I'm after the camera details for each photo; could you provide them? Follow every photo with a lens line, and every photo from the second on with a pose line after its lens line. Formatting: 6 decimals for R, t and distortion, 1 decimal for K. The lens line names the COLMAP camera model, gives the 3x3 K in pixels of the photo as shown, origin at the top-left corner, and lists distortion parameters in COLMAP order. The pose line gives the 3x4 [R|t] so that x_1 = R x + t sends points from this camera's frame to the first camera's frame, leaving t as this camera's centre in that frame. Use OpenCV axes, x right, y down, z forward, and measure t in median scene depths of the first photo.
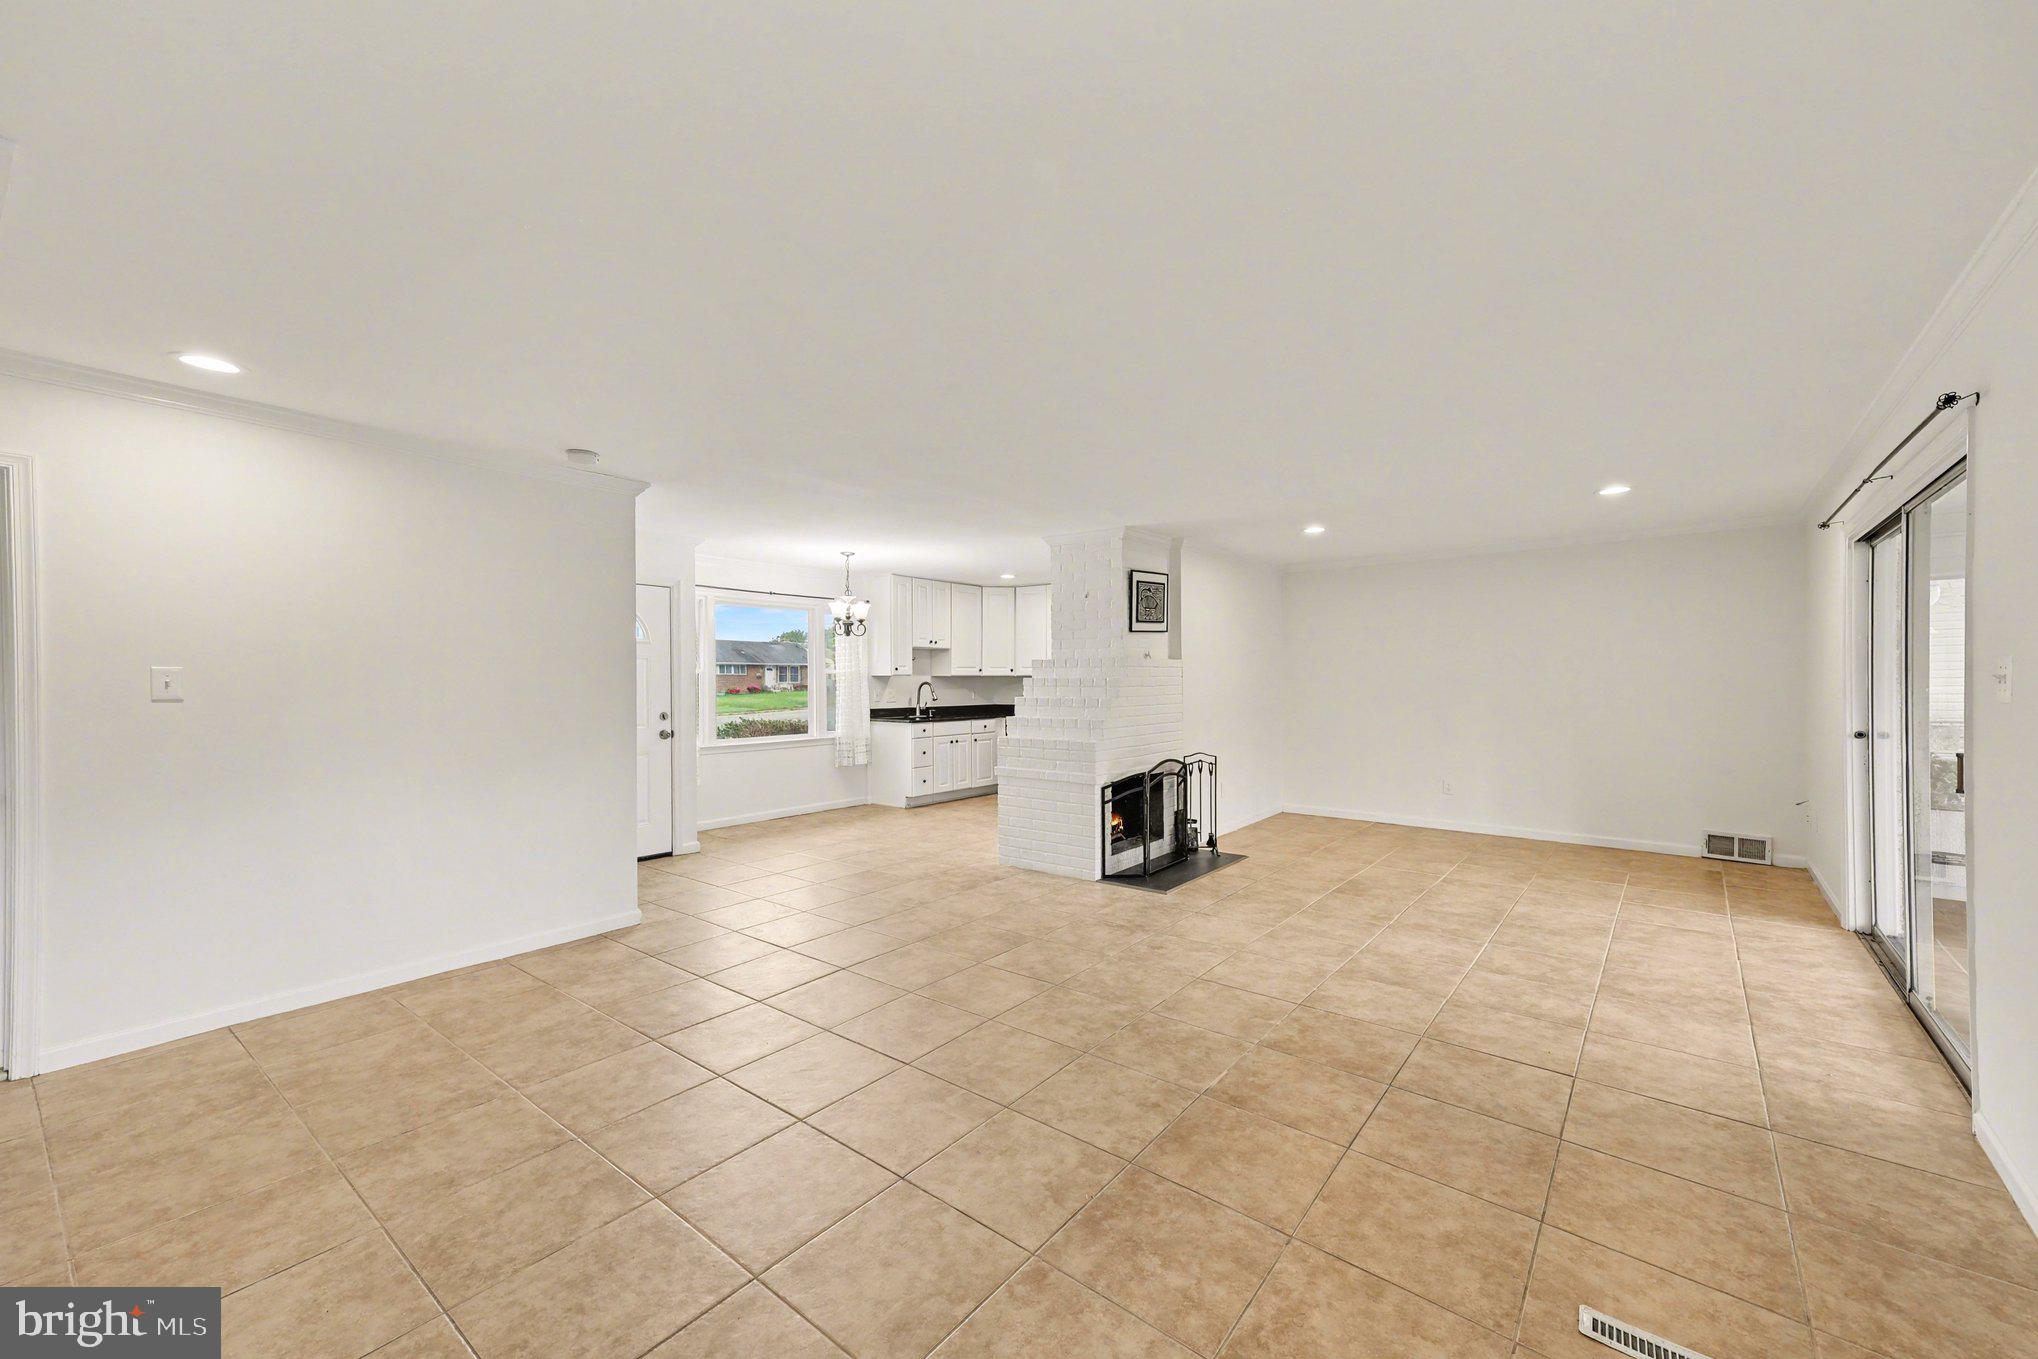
lens RADIAL K [[807.6, 0, 1013.2], [0, 807.6, 675.3], [0, 0, 1]] dist [0.046208, -0.000077]
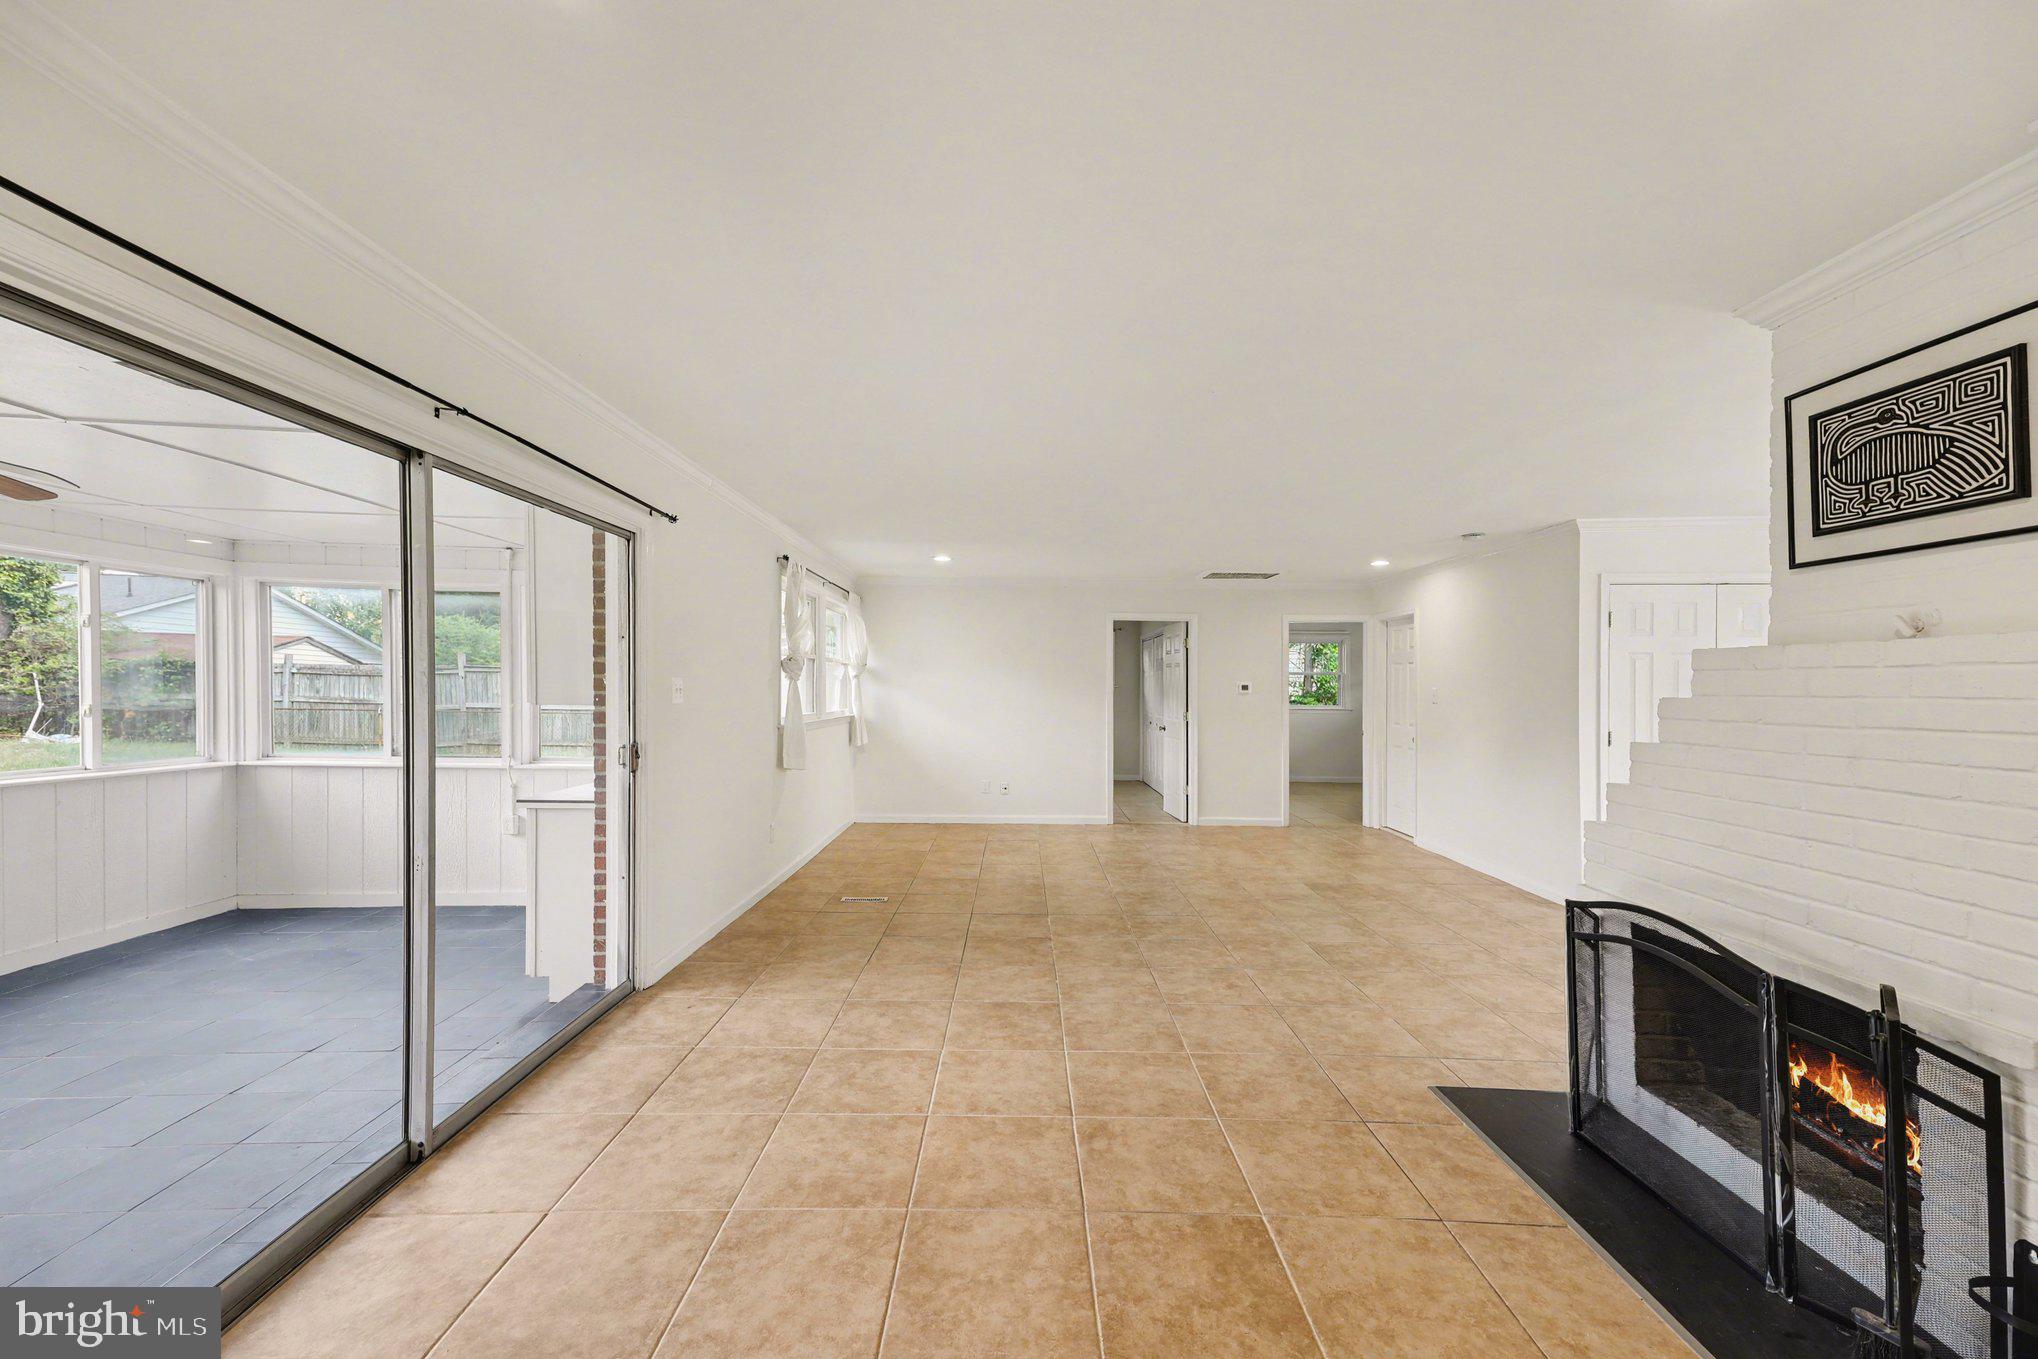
lens RADIAL K [[807.6, 0, 1013.2], [0, 807.6, 675.3], [0, 0, 1]] dist [0.046208, -0.000077]
pose [[-0.782198, -0.004244, -0.623016, 0.977737], [-0.000095, 0.999978, -0.006692, -0.005684], [0.623030, -0.005176, -0.782181, 1.632771]]
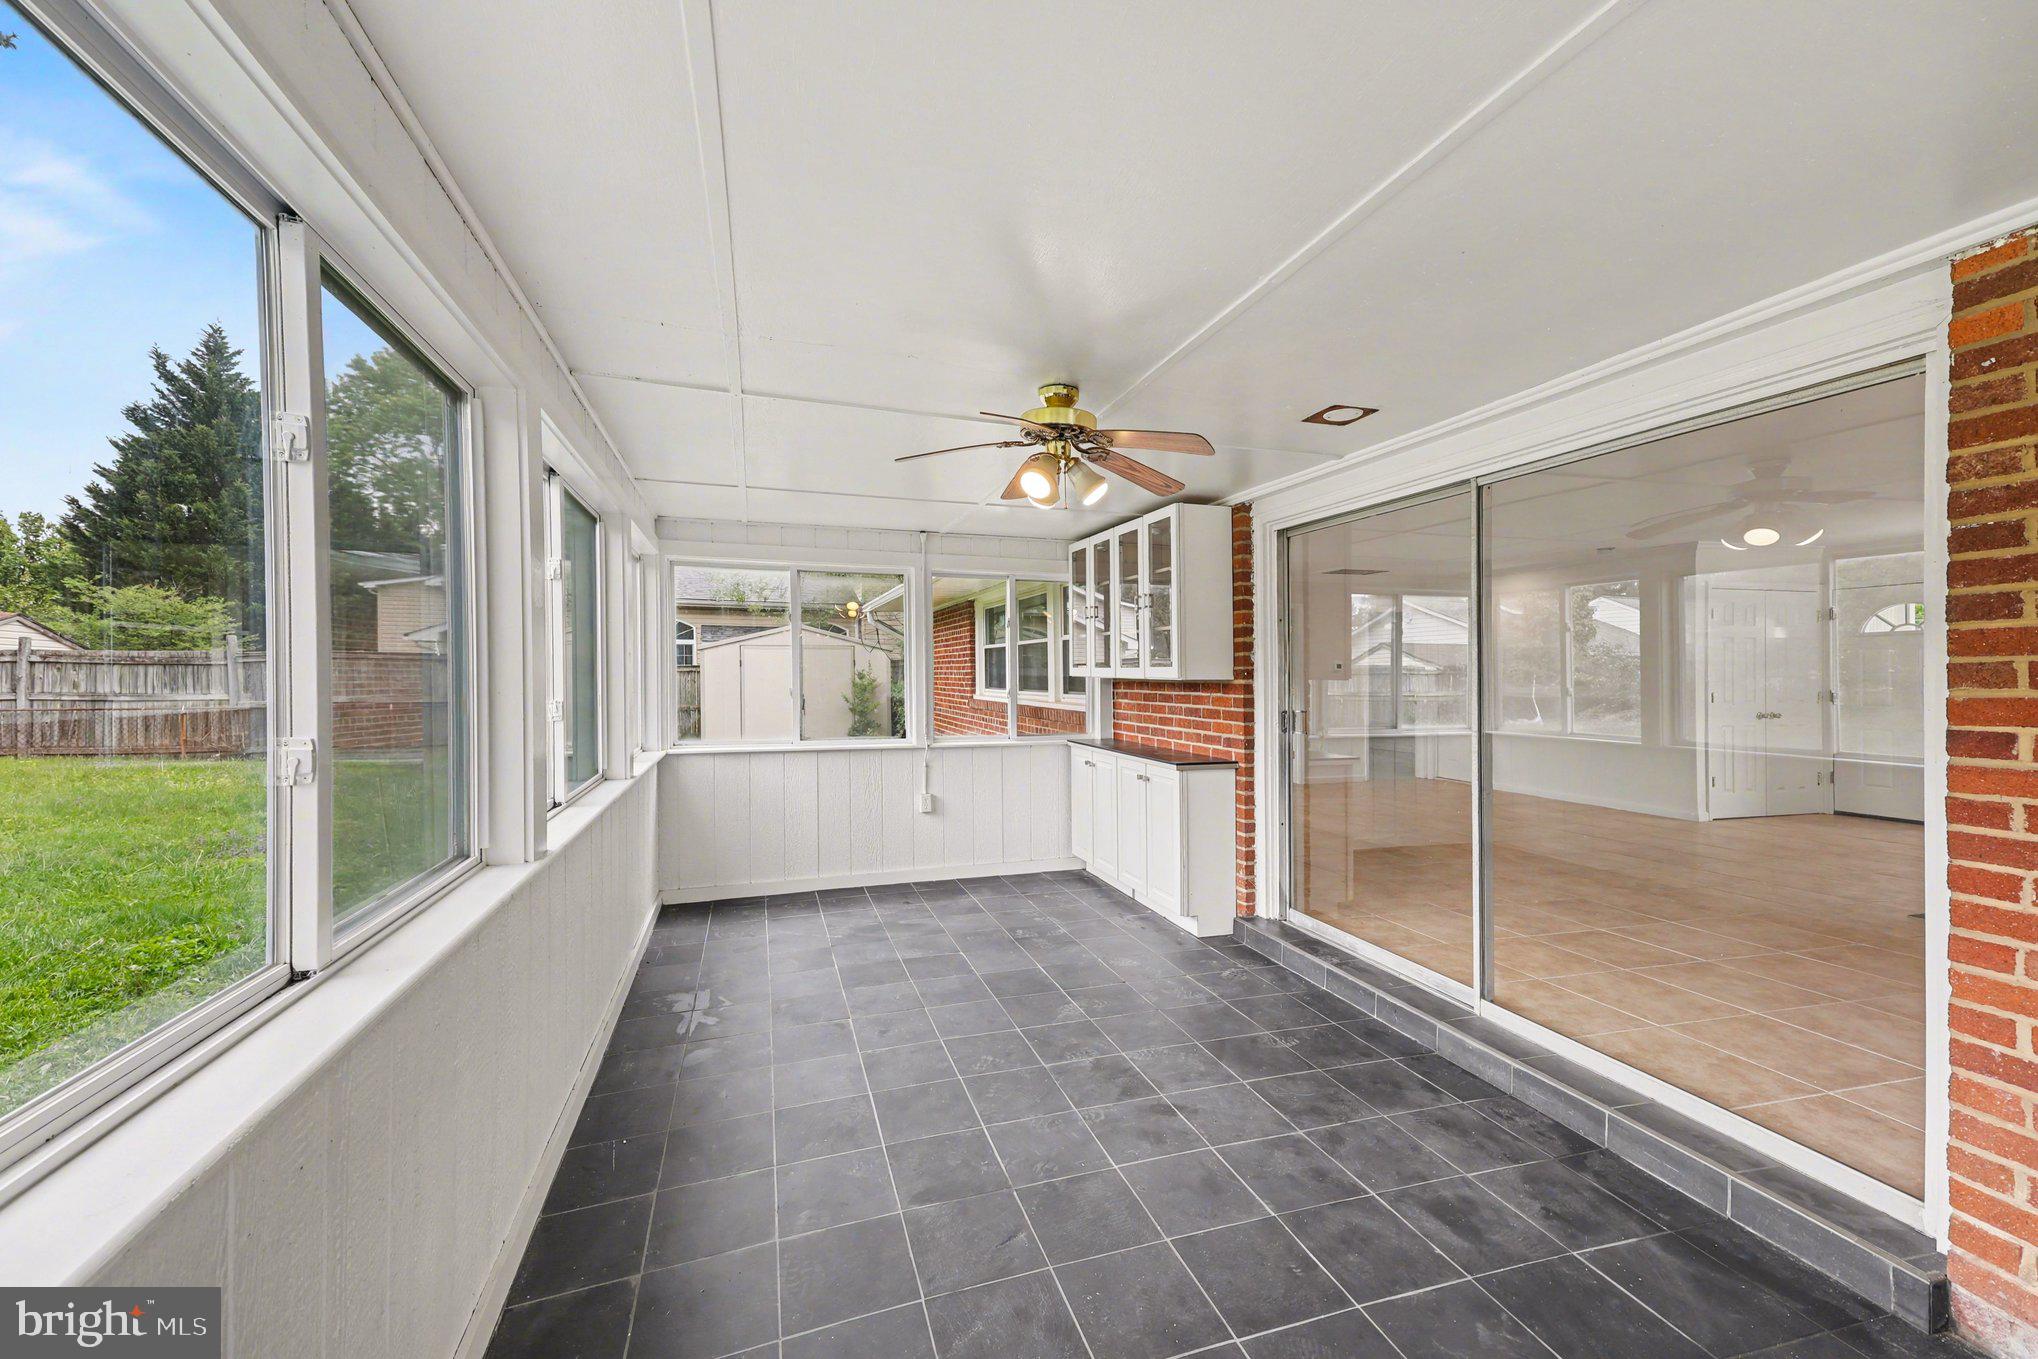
lens RADIAL K [[807.6, 0, 1013.2], [0, 807.6, 675.3], [0, 0, 1]] dist [0.046208, -0.000077]
pose [[-0.554529, 0.012230, -0.832074, 1.850809], [0.007968, 0.999924, 0.009387, 0.003857], [0.832126, -0.001425, -0.554585, 0.940271]]
